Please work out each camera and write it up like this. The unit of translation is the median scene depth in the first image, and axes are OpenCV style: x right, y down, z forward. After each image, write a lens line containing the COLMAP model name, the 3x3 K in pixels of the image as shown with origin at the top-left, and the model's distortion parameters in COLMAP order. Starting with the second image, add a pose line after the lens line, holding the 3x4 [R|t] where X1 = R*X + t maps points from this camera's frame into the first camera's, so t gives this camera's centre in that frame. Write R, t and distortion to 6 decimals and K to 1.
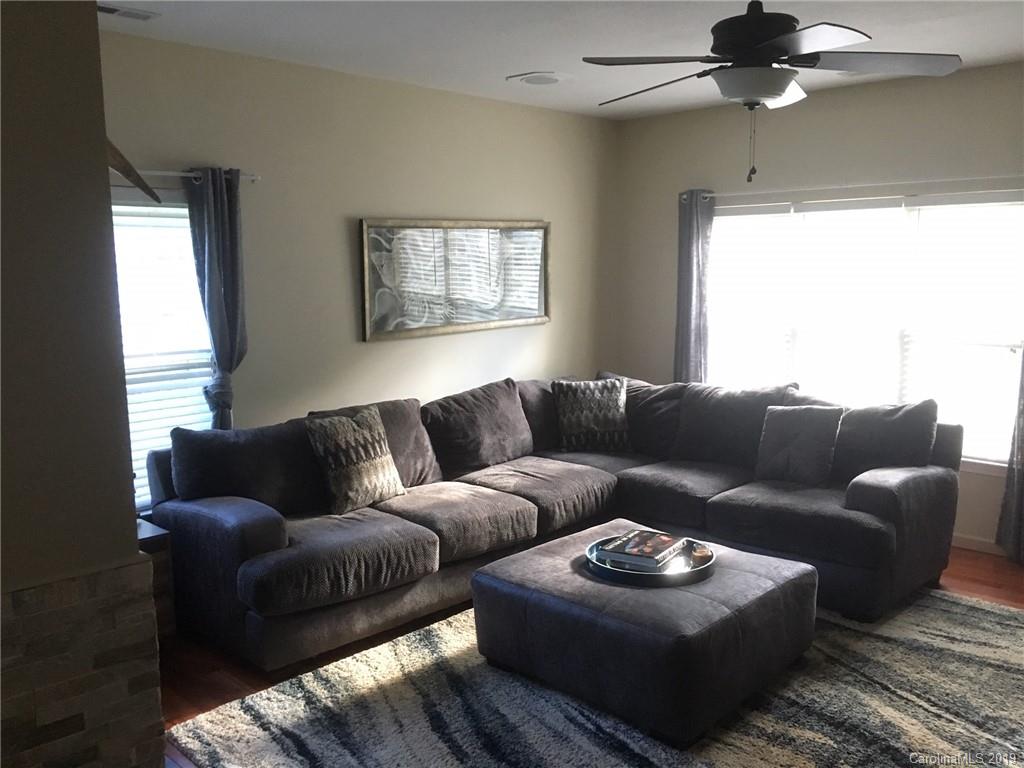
lens RADIAL K [[872.0, 0, 512.0], [0, 872.0, 384.0], [0, 0, 1]] dist [0.071029, -0.106847]
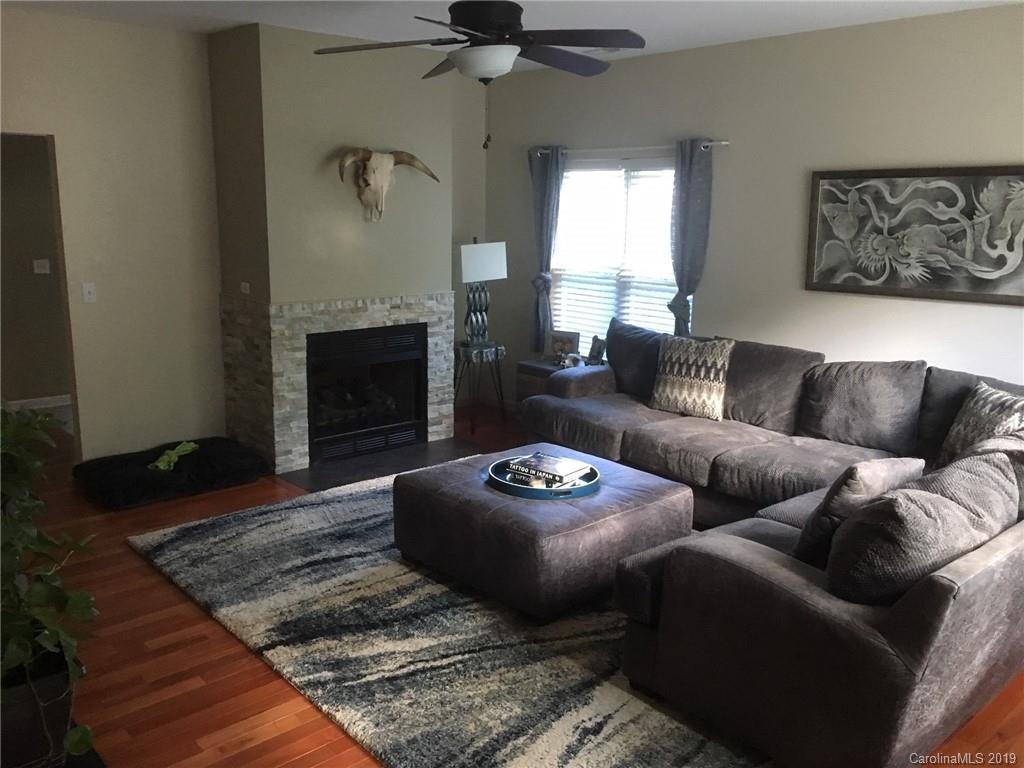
lens RADIAL K [[872.0, 0, 512.0], [0, 872.0, 384.0], [0, 0, 1]] dist [0.071029, -0.106847]
pose [[-0.059695, 0.217204, -0.974299, 1.053323], [-0.151969, 0.962685, 0.223926, -0.142193], [0.986581, 0.161430, -0.024459, 0.810138]]
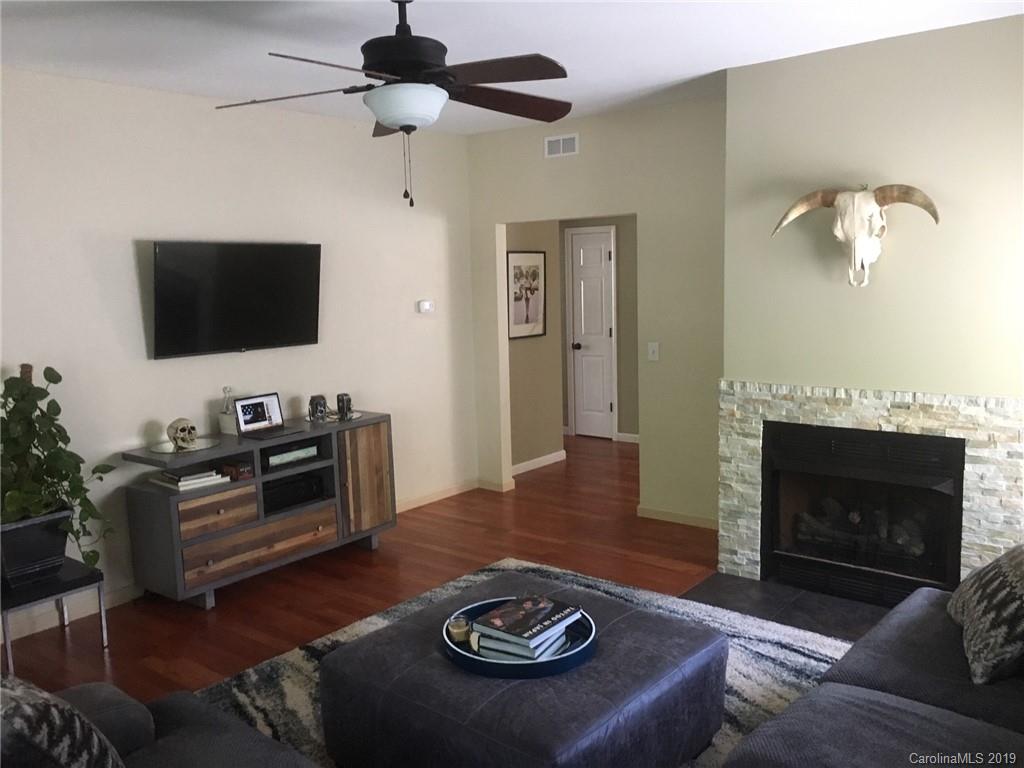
lens RADIAL K [[872.0, 0, 512.0], [0, 872.0, 384.0], [0, 0, 1]] dist [0.071029, -0.106847]
pose [[-0.996038, 0.056260, -0.068868, 0.168224], [0.035650, 0.962100, 0.270355, -0.221226], [0.081468, 0.266829, -0.960294, 1.463583]]
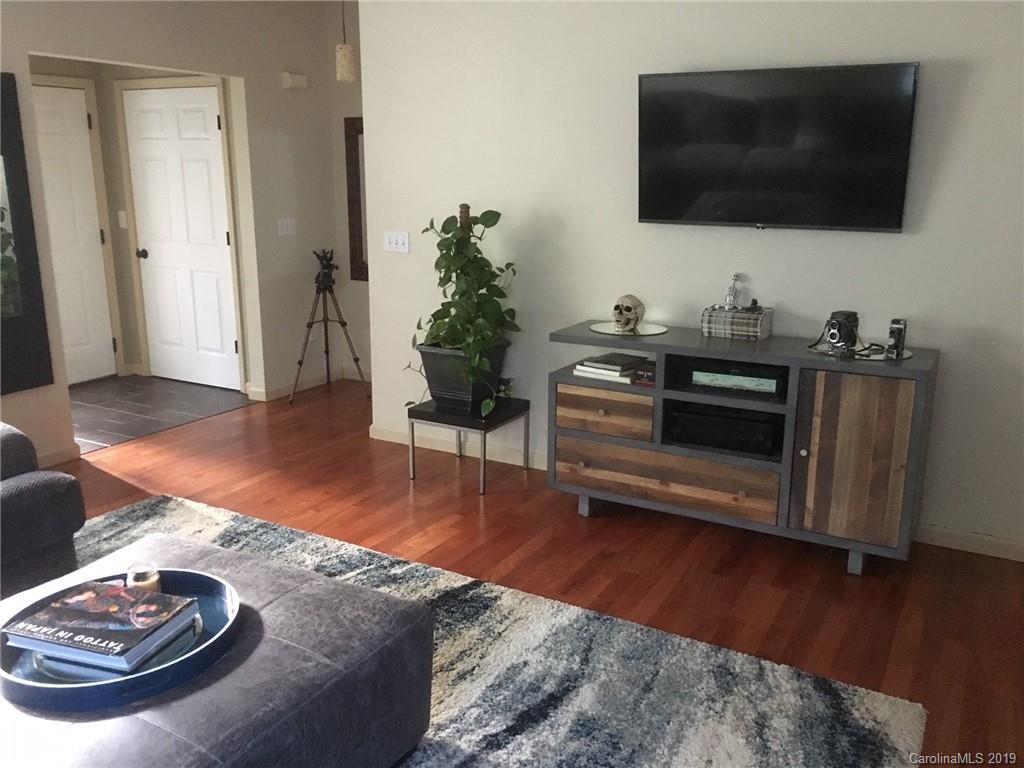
lens RADIAL K [[859.5, 0, 512.0], [0, 859.5, 384.0], [0, 0, 1]] dist [0.081516, 0.003970]
pose [[-0.258168, -0.216312, 0.941572, -0.333467], [0.123026, 0.959316, 0.254121, -0.052082], [-0.958235, 0.181444, -0.221053, 0.716546]]
